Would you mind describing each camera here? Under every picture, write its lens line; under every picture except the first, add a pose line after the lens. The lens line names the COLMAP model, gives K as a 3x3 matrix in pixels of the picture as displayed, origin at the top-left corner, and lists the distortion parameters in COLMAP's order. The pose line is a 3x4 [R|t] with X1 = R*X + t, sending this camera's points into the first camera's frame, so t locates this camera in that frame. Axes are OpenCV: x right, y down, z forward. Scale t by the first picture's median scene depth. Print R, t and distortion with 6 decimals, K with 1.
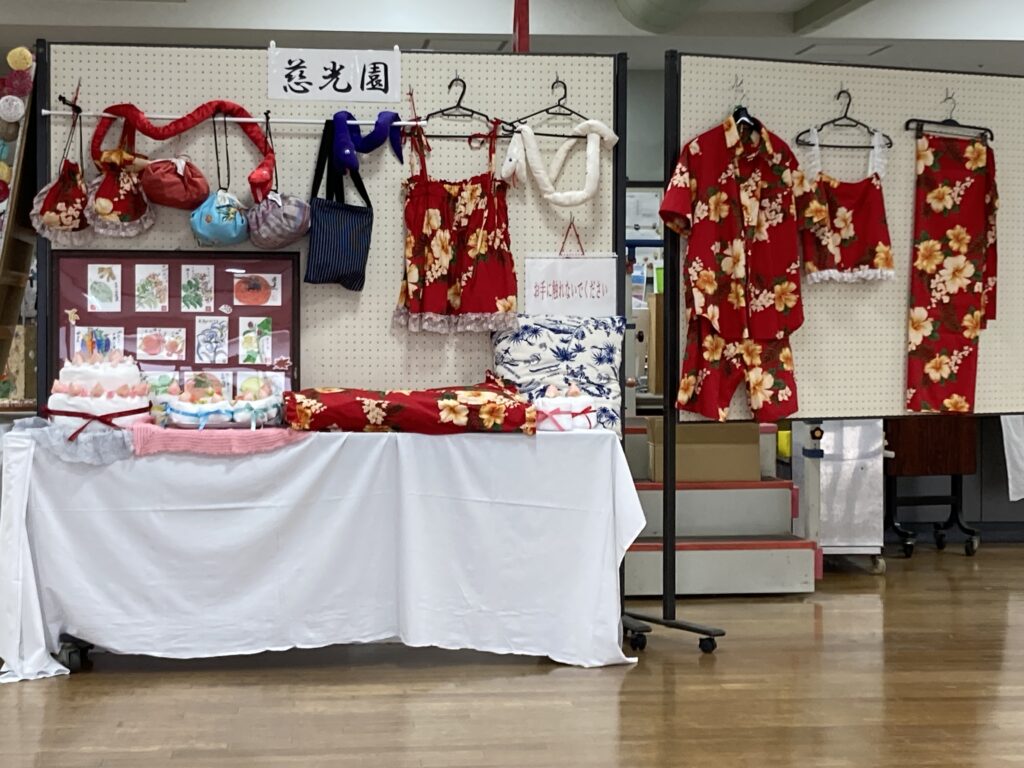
lens RADIAL K [[2132.1, 0, 512.0], [0, 2132.1, 384.0], [0, 0, 1]] dist [0.124643, 0.378377]
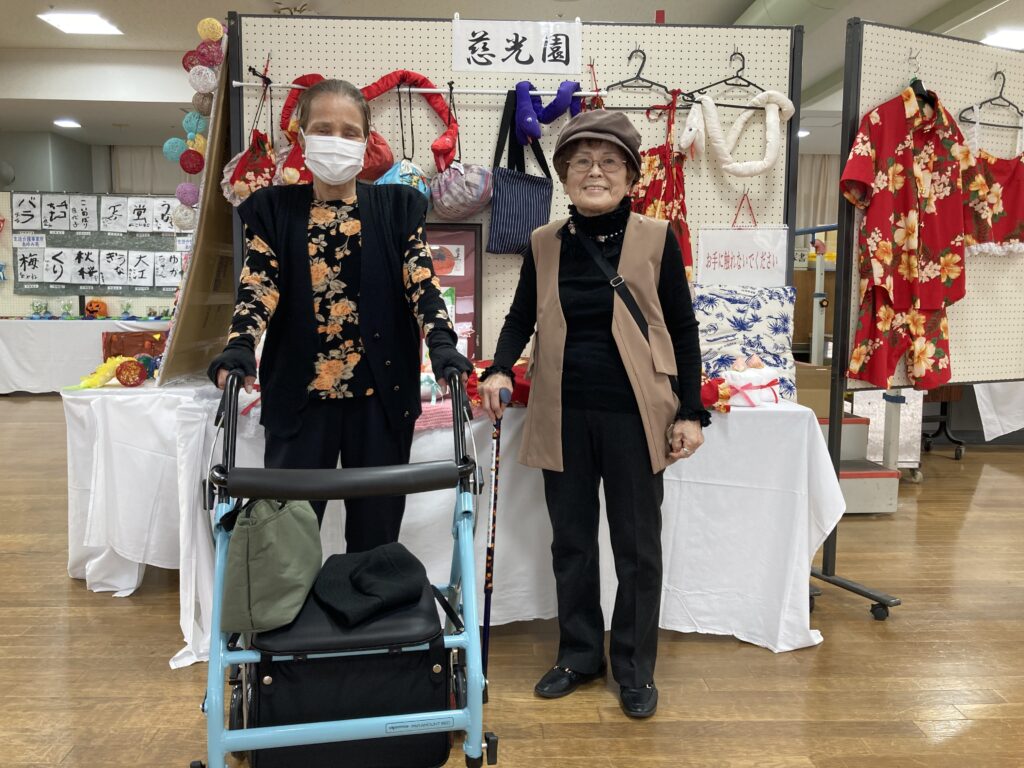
lens RADIAL K [[830.2, 0, 512.0], [0, 830.2, 384.0], [0, 0, 1]] dist [0.010289, -0.005914]
pose [[0.997818, 0.012927, -0.064753, -0.057590], [-0.007324, 0.996265, 0.086036, -0.018573], [0.065624, -0.085374, 0.994185, 0.592953]]
